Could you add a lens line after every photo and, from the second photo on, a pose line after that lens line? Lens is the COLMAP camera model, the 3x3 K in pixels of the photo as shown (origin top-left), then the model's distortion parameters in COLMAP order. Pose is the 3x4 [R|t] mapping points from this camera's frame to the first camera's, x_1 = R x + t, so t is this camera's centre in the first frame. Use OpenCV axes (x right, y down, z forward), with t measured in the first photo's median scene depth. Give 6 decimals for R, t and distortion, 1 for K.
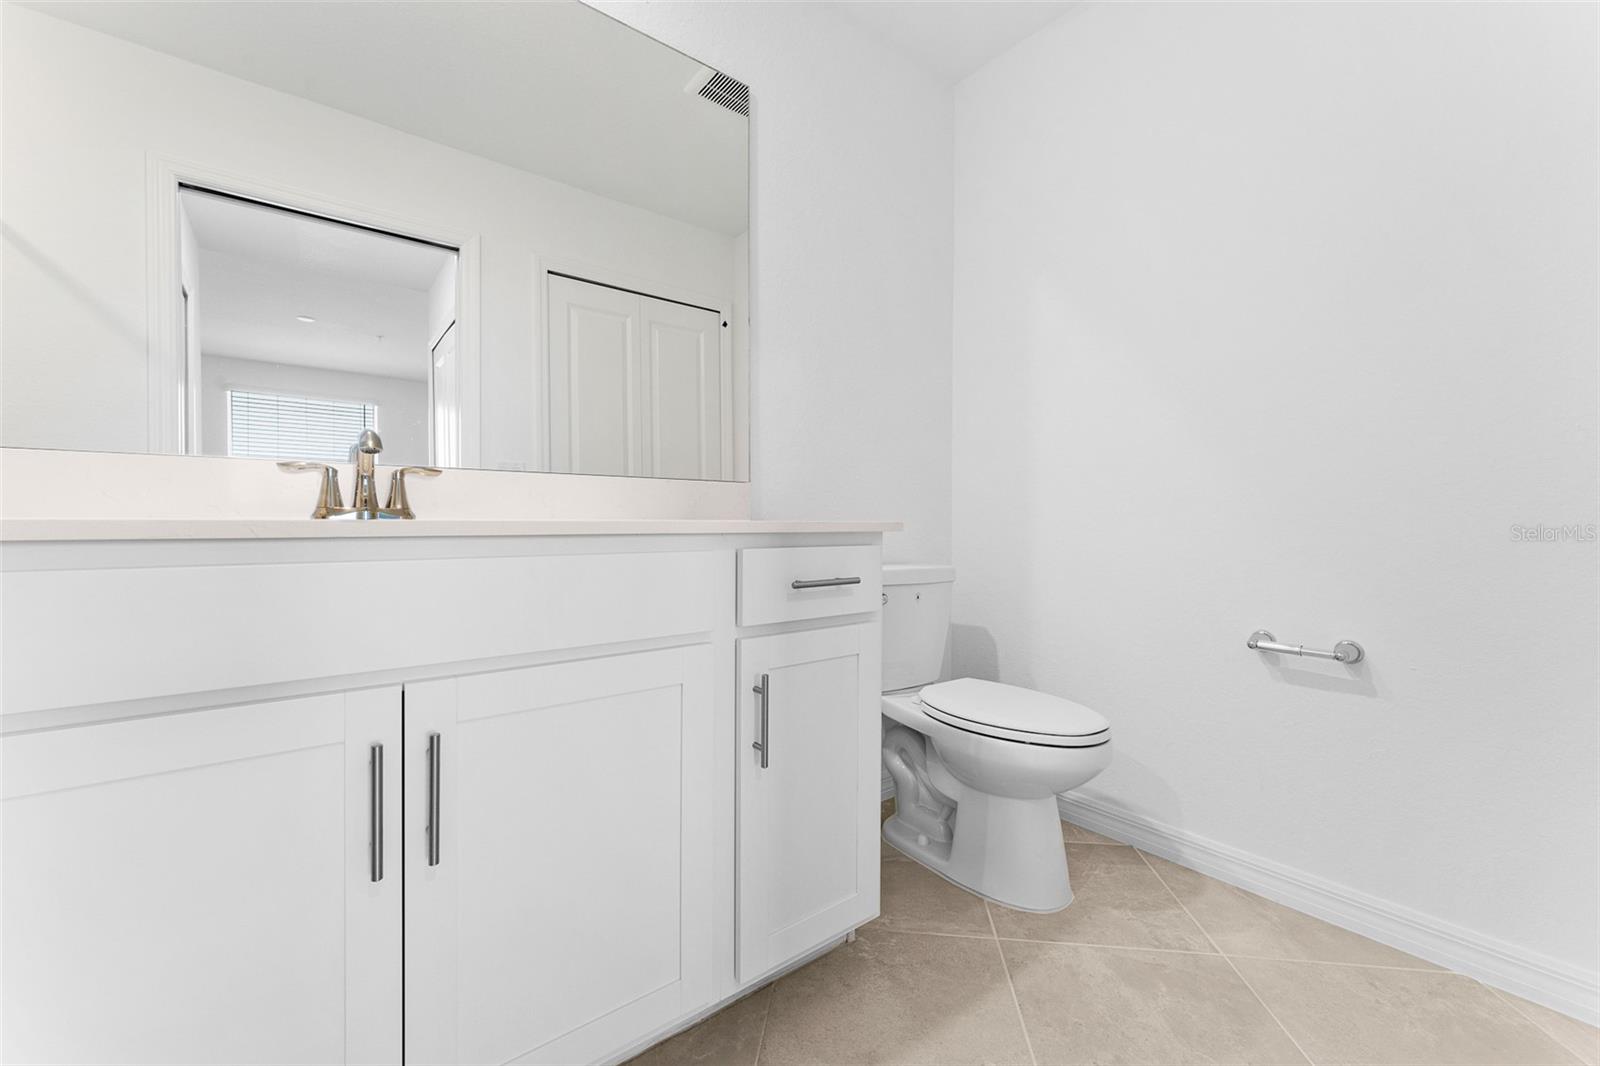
lens RADIAL K [[646.4, 0, 803.9], [0, 646.4, 534.0], [0, 0, 1]] dist [0.001818, 0.000086]
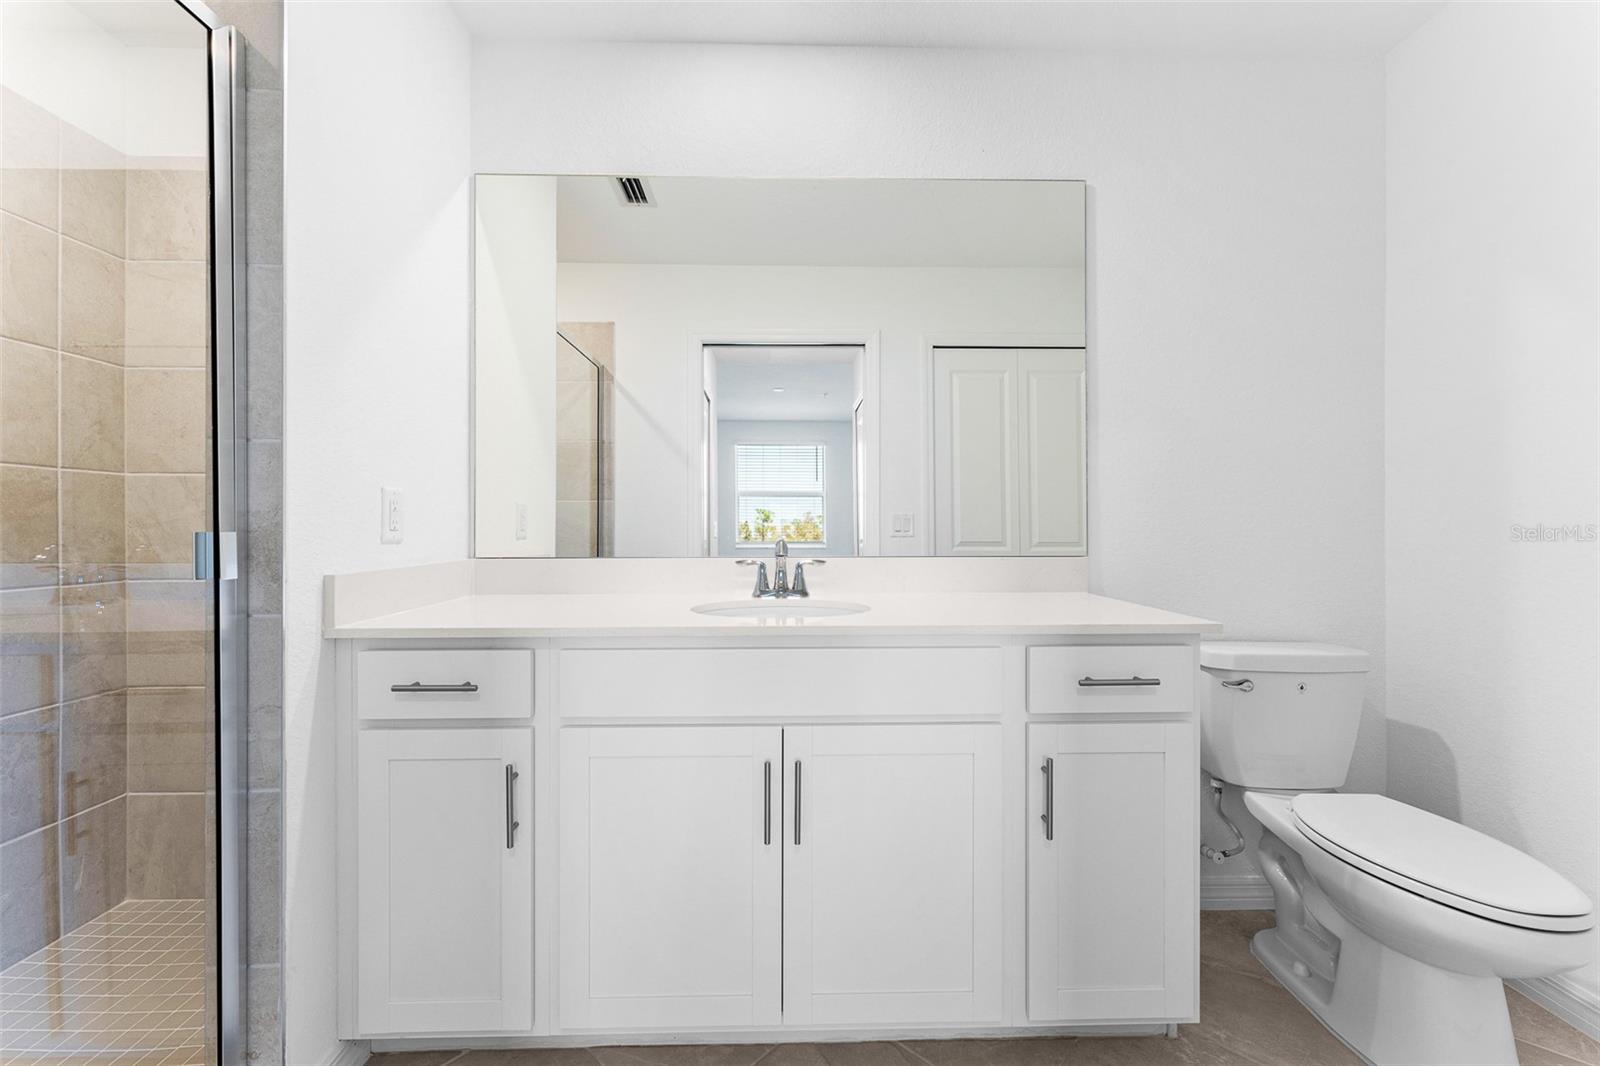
lens RADIAL K [[646.4, 0, 786.0], [0, 646.4, 528.1], [0, 0, 1]] dist [0.001818, 0.000086]
pose [[0.795744, -0.002531, -0.605628, 0.197256], [-0.007816, 0.999865, -0.014449, -0.128877], [0.605583, 0.016231, 0.795617, -0.158389]]
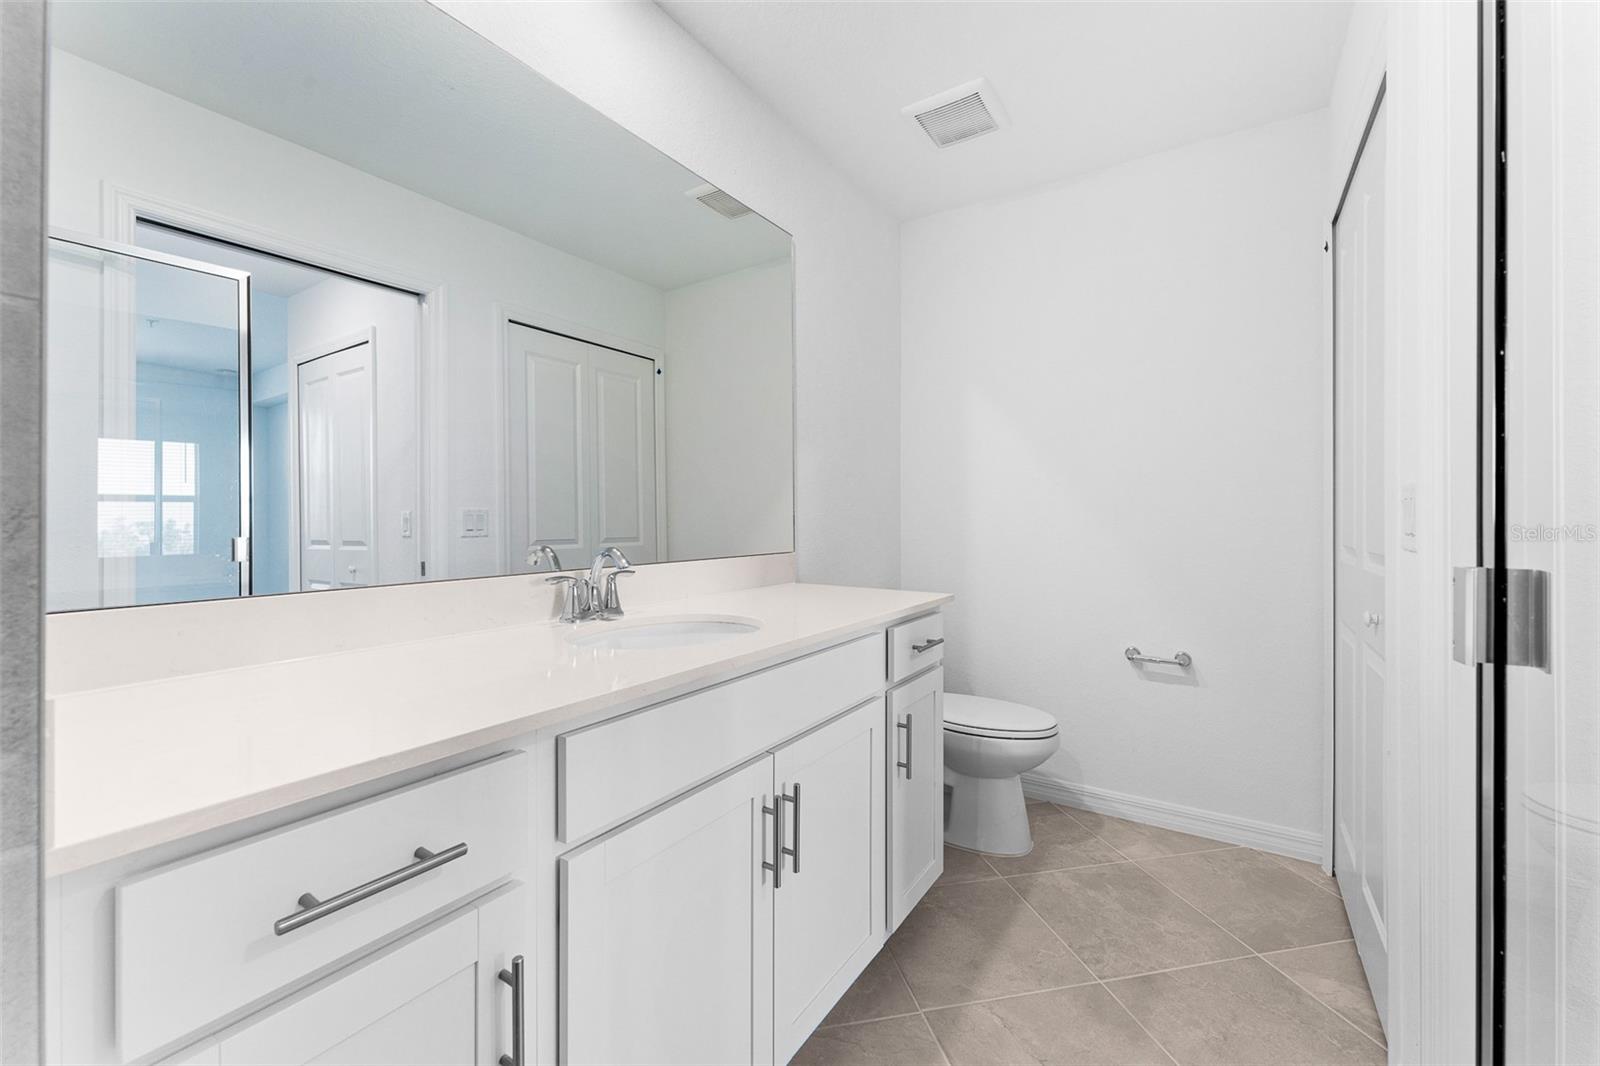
lens RADIAL K [[646.4, 0, 819.2], [0, 646.4, 517.7], [0, 0, 1]] dist [0.001818, 0.000086]
pose [[0.946682, -0.002603, 0.322159, -0.534604], [0.008357, 0.999829, -0.016477, -0.152218], [-0.322062, 0.018290, 0.946542, -0.241218]]
